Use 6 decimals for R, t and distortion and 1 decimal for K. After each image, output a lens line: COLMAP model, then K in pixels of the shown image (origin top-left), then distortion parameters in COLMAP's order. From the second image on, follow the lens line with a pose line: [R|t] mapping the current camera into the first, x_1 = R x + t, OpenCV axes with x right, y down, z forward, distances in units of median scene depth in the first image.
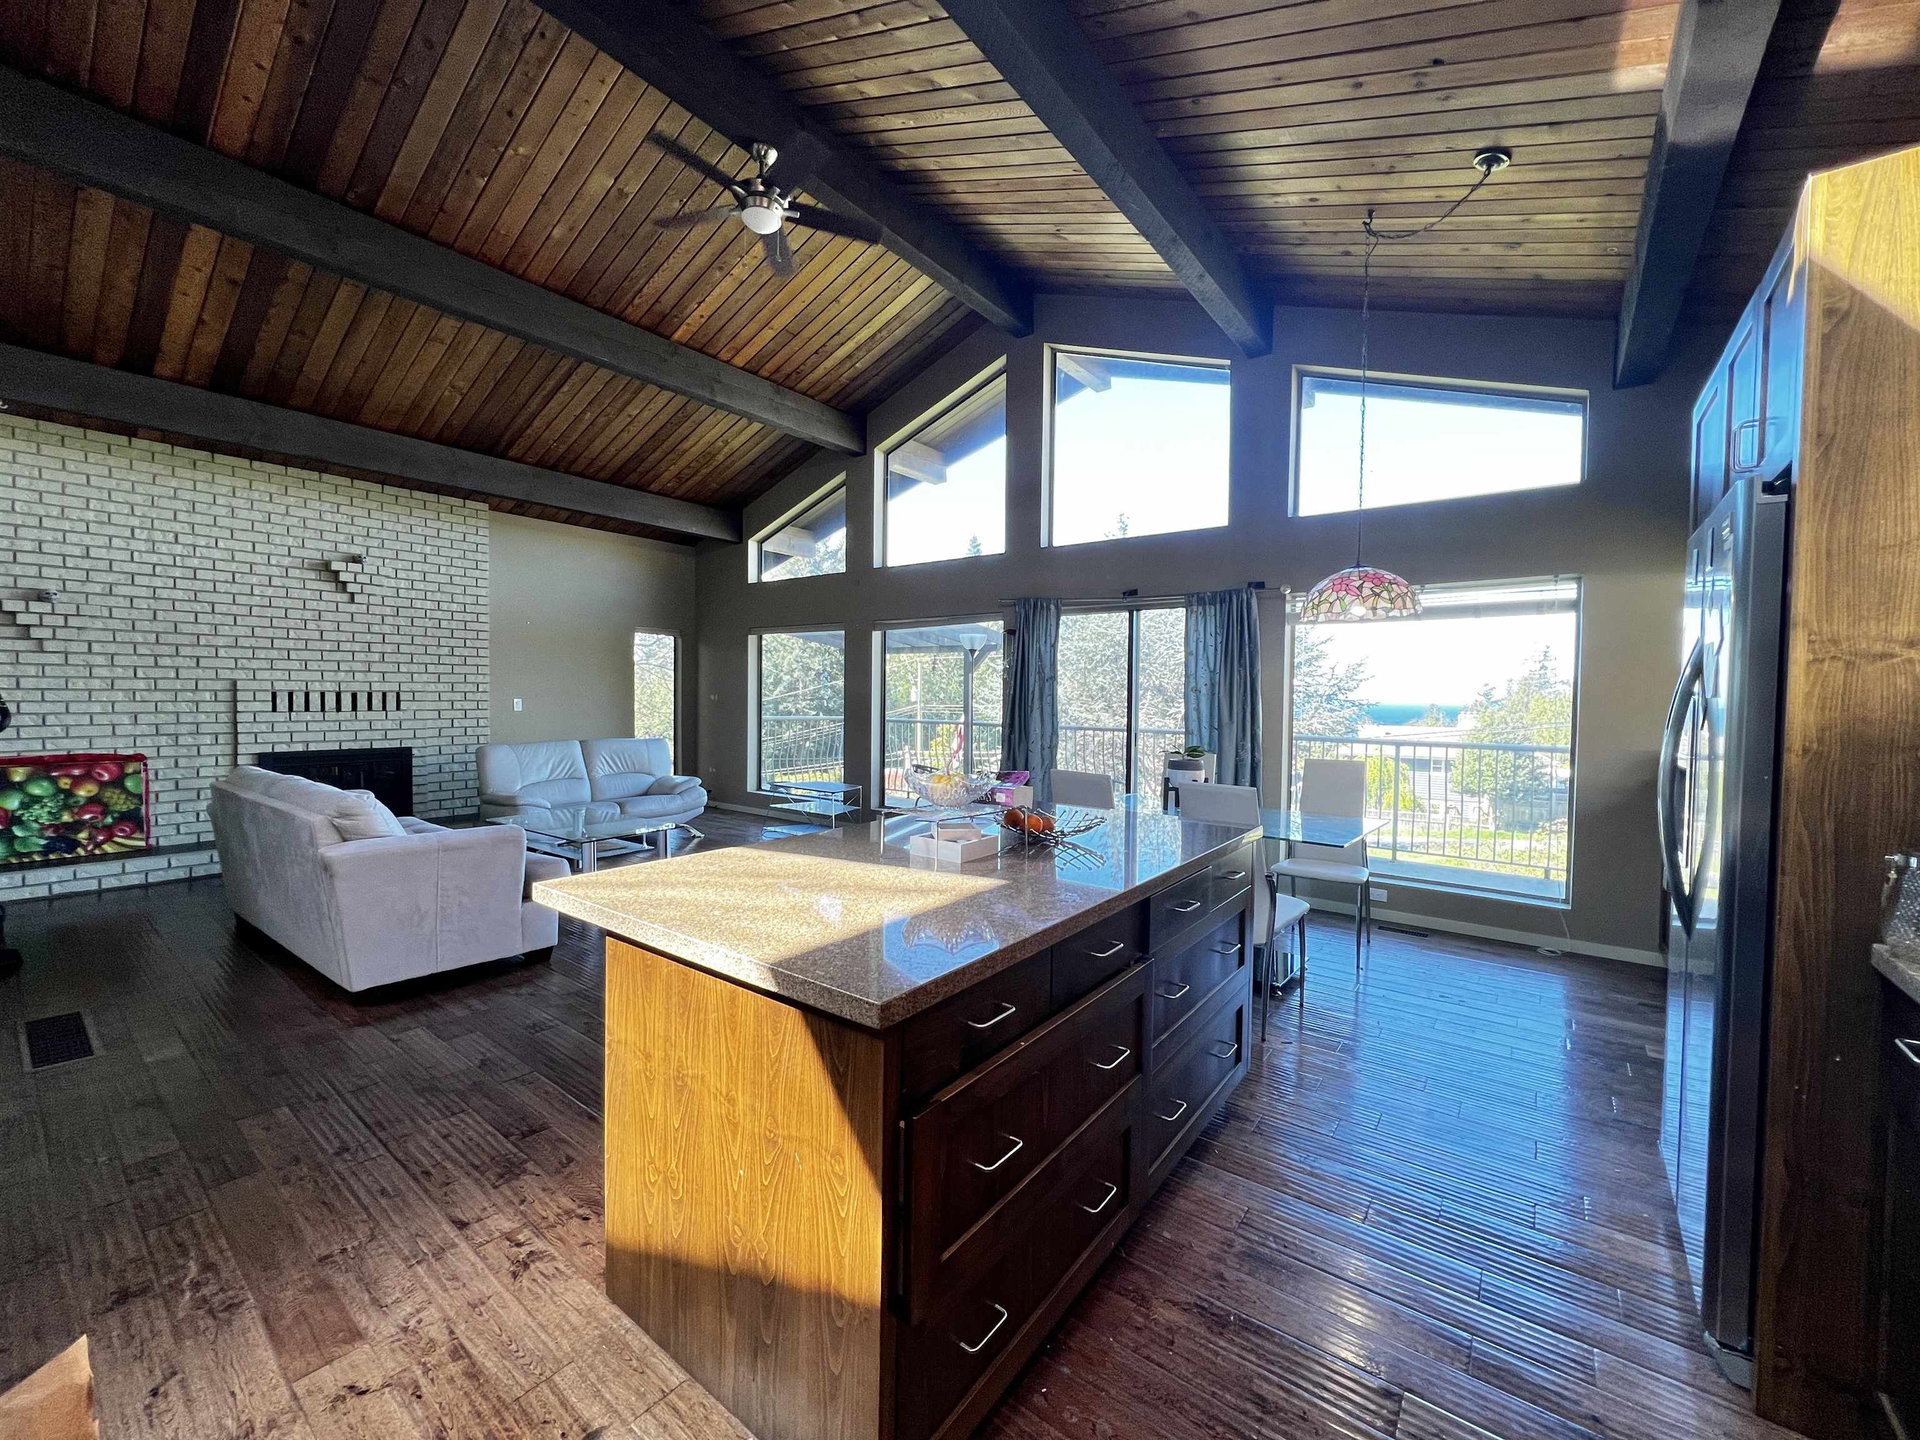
lens RADIAL K [[769.2, 0, 954.5], [0, 769.2, 715.4], [0, 0, 1]] dist [-0.001251, 0.000446]
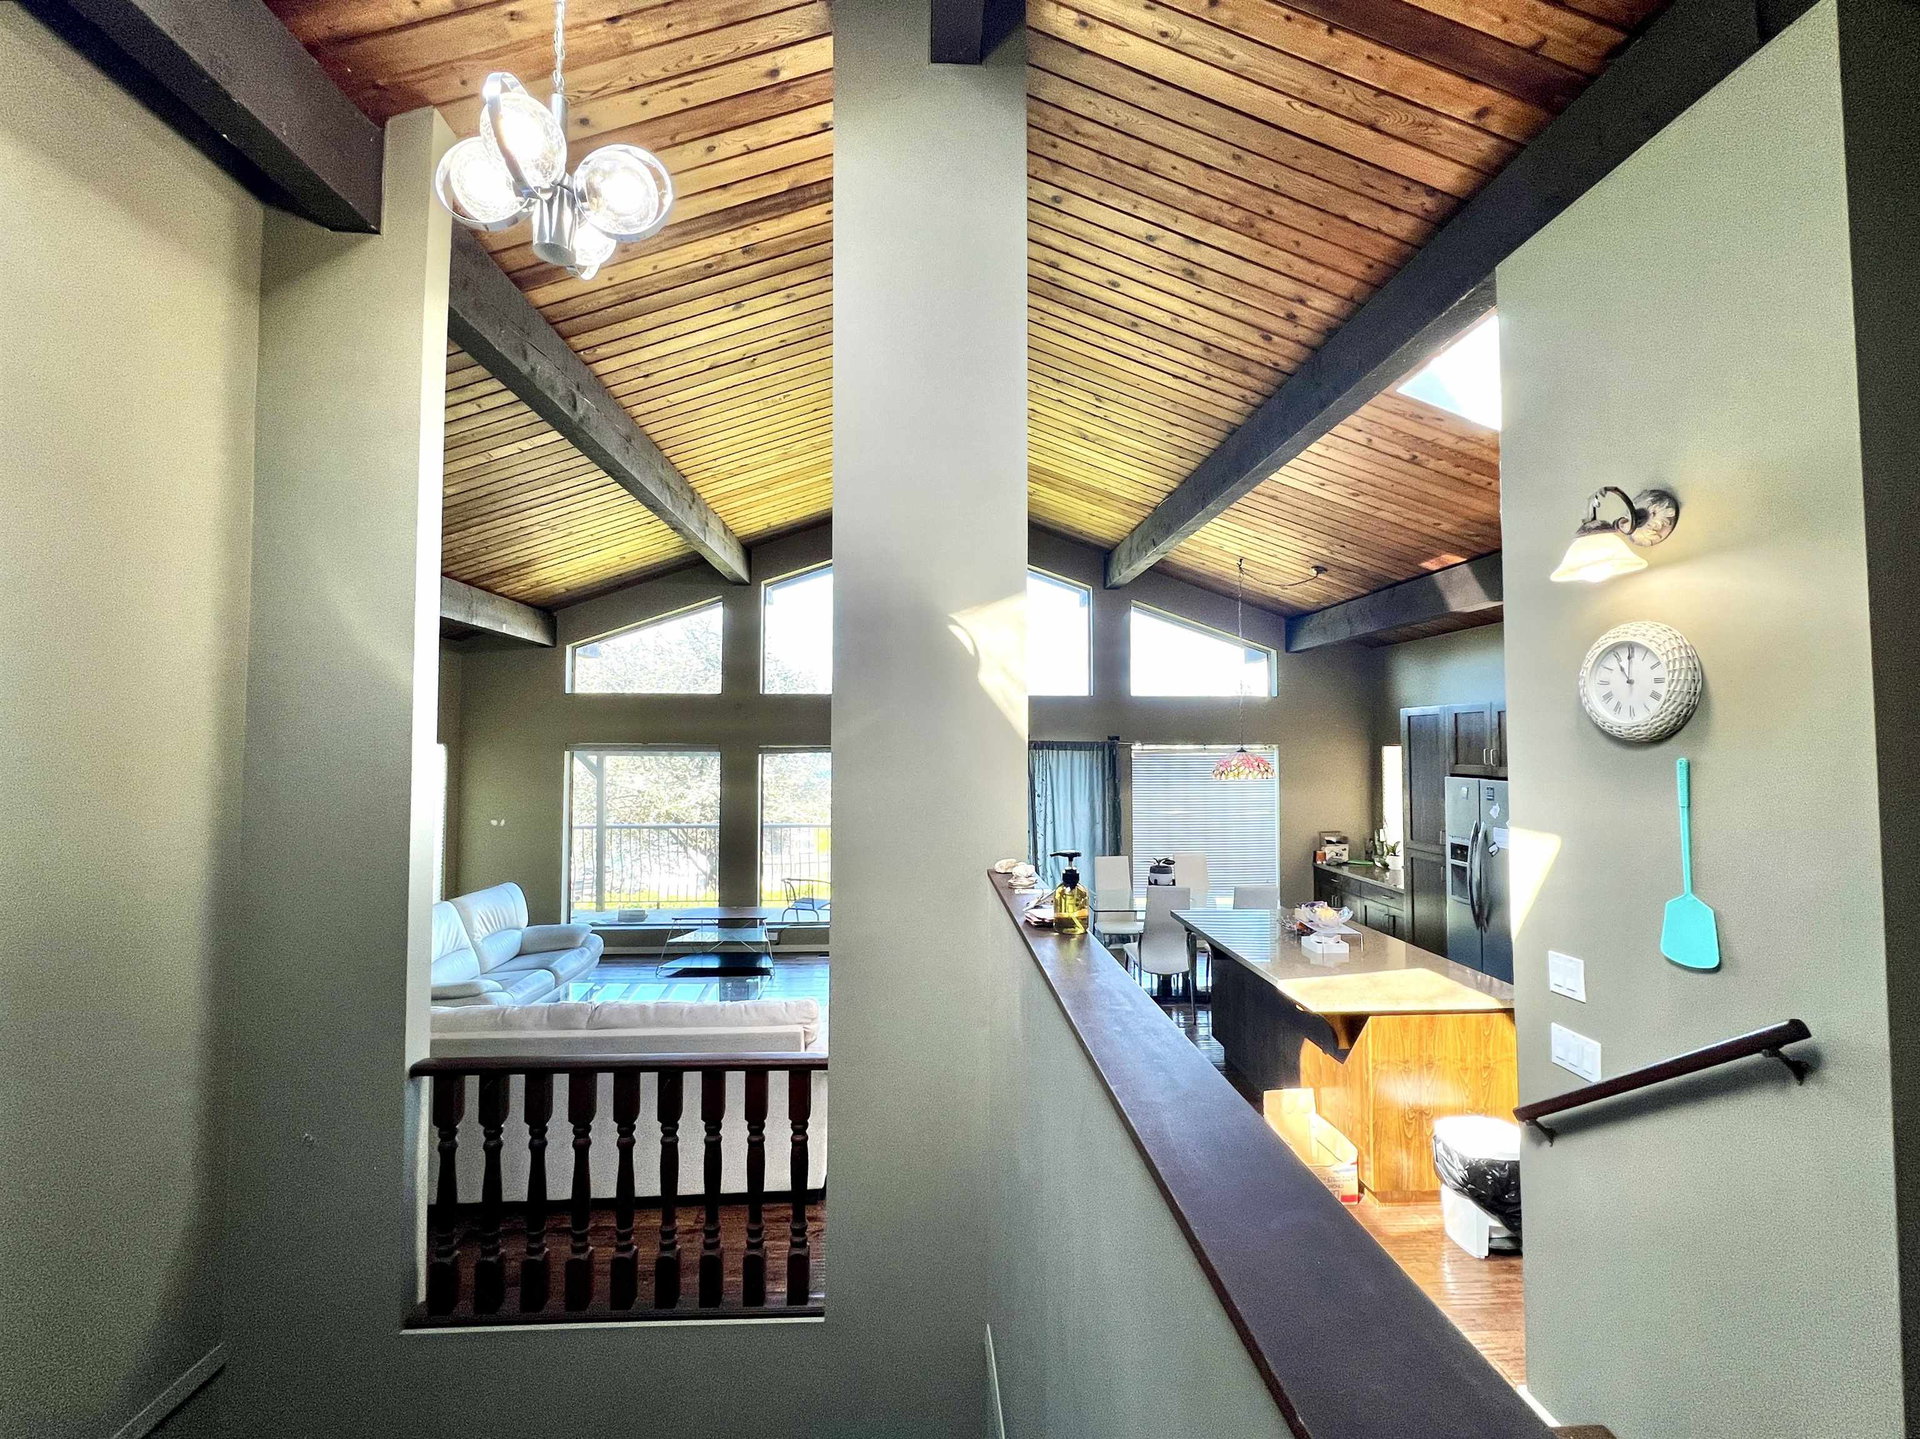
lens RADIAL K [[769.2, 0, 969.5], [0, 769.2, 717.2], [0, 0, 1]] dist [-0.001251, 0.000446]
pose [[0.759105, 0.015864, 0.650774, -0.767919], [0.026821, 0.998092, -0.055617, -0.126828], [-0.650415, 0.059673, 0.757231, 0.031151]]
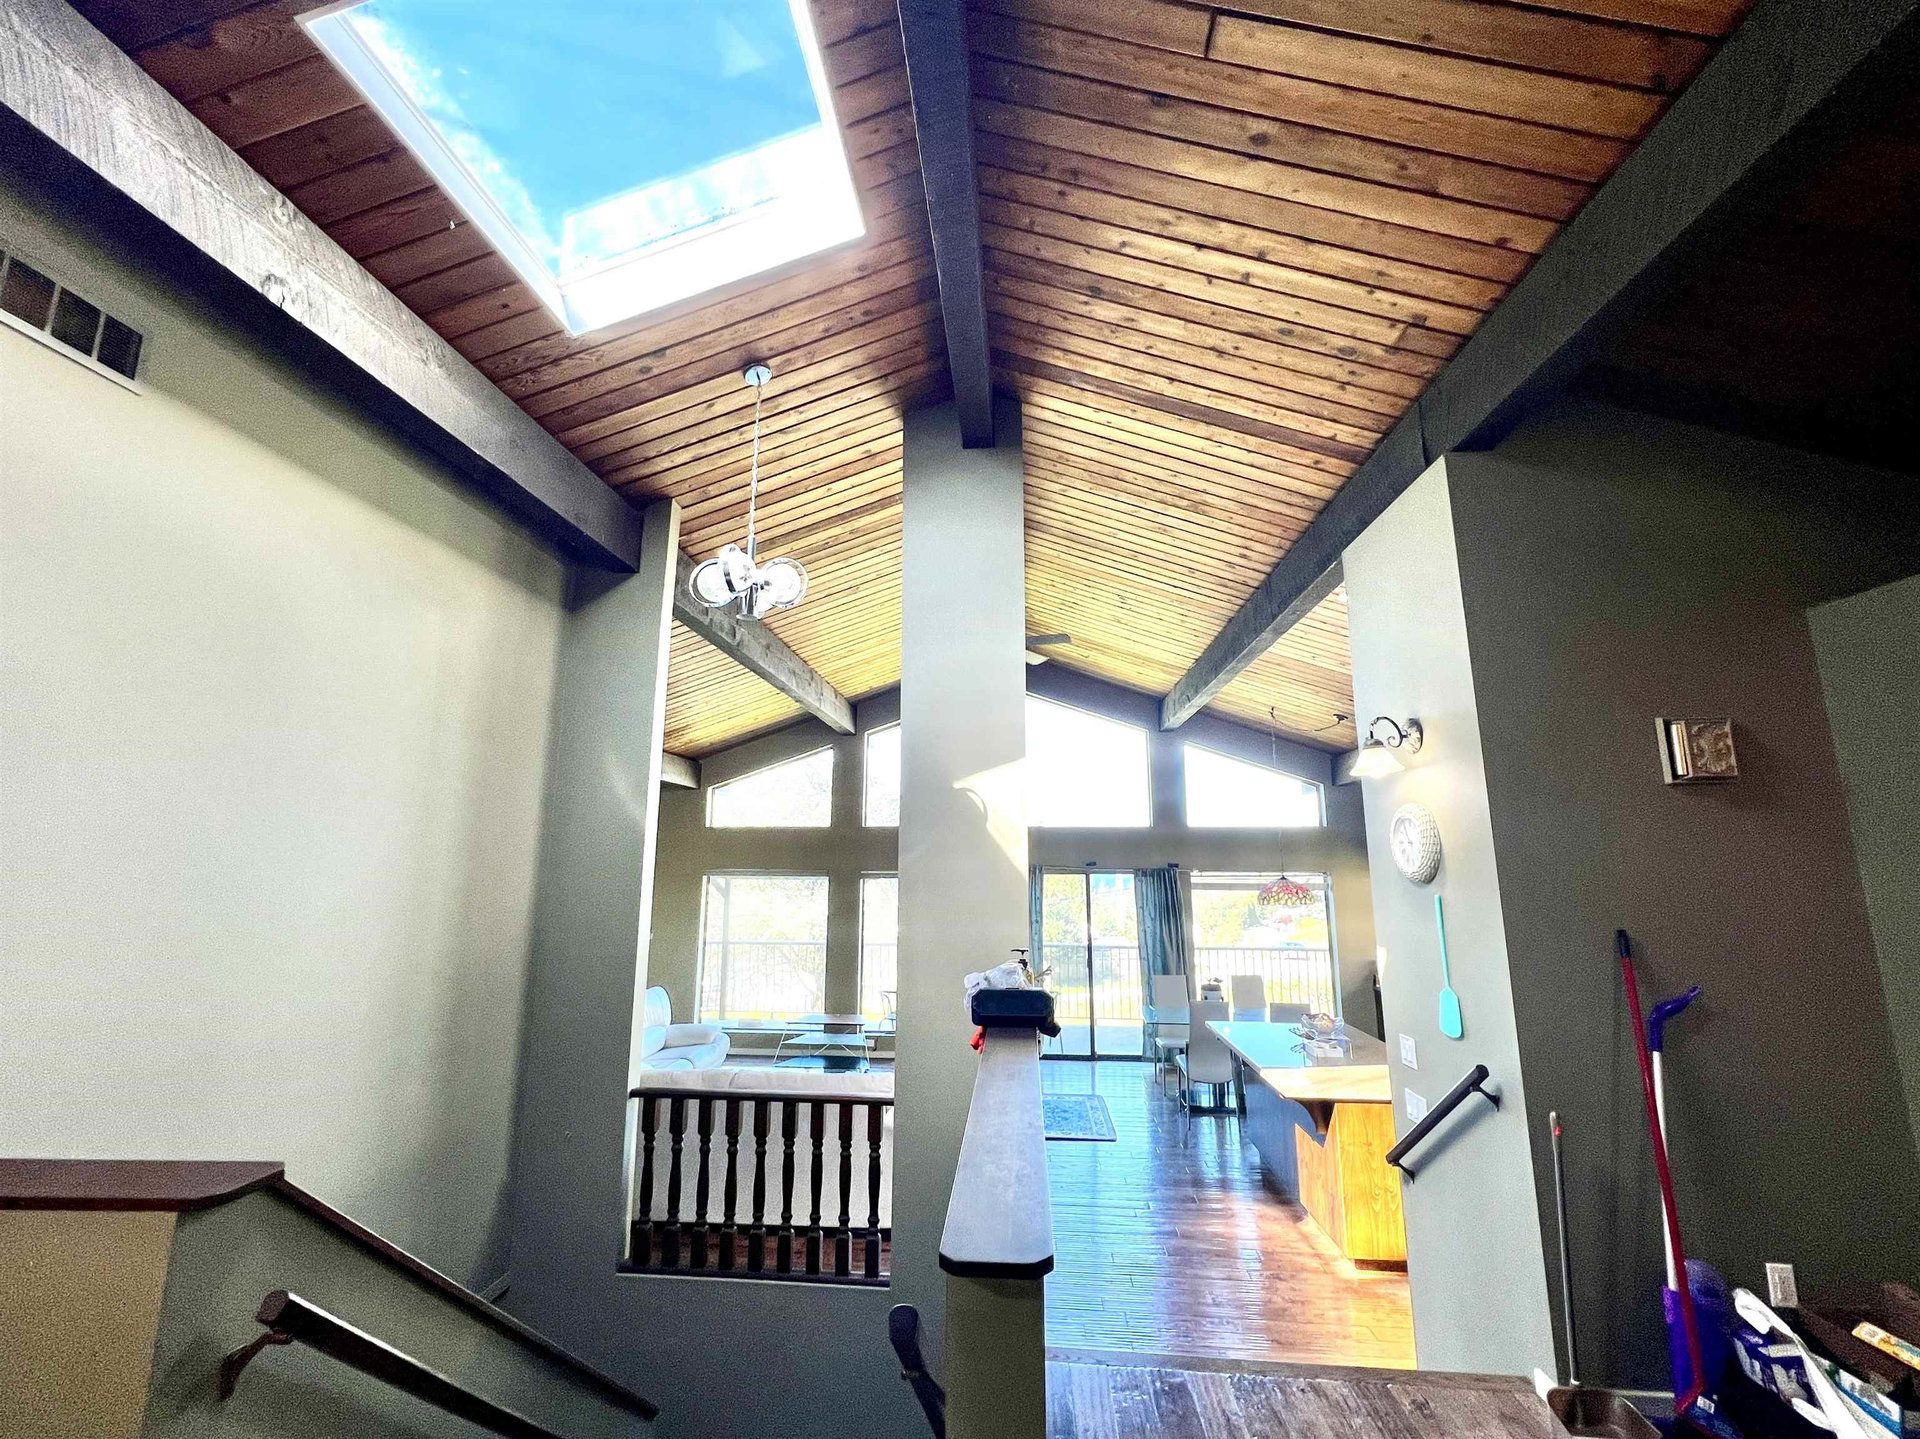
lens RADIAL K [[769.2, 0, 968.5], [0, 769.2, 736.1], [0, 0, 1]] dist [-0.001251, 0.000446]
pose [[0.840613, 0.083698, 0.535130, -0.852703], [0.022266, 0.981813, -0.188538, -0.133304], [-0.541178, 0.170402, 0.823462, -0.175705]]
